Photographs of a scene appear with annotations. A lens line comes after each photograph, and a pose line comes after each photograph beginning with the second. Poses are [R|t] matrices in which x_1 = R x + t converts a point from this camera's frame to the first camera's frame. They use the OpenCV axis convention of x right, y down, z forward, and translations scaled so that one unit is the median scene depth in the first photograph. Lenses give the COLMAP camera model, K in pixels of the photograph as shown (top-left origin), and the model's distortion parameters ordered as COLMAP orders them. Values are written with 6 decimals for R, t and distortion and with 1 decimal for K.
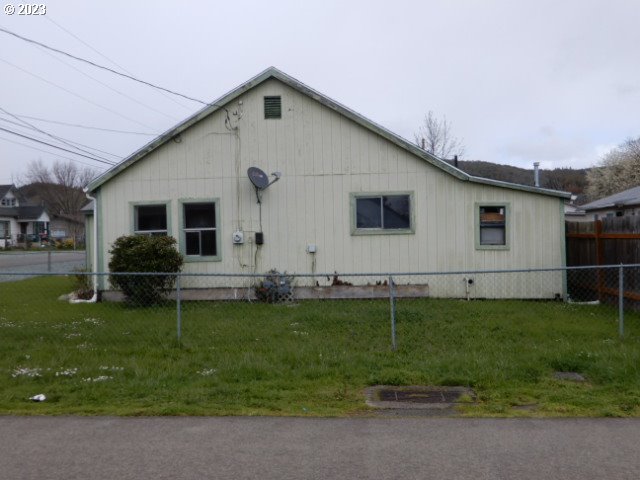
lens RADIAL K [[456.1, 0, 320.5], [0, 456.1, 236.8], [0, 0, 1]] dist [0.013469, -0.005977]
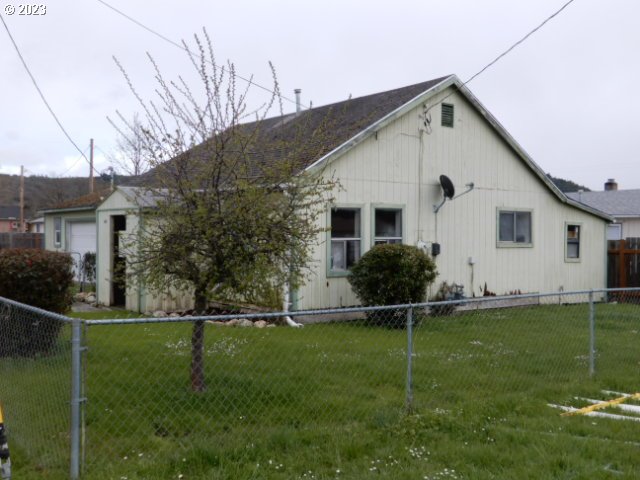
lens RADIAL K [[456.1, 0, 319.2], [0, 456.1, 243.8], [0, 0, 1]] dist [0.013469, -0.005977]
pose [[0.883394, 0.022024, 0.468114, -0.794794], [-0.016451, 0.999737, -0.015992, 0.011552], [-0.468343, 0.006426, 0.883523, 0.264898]]
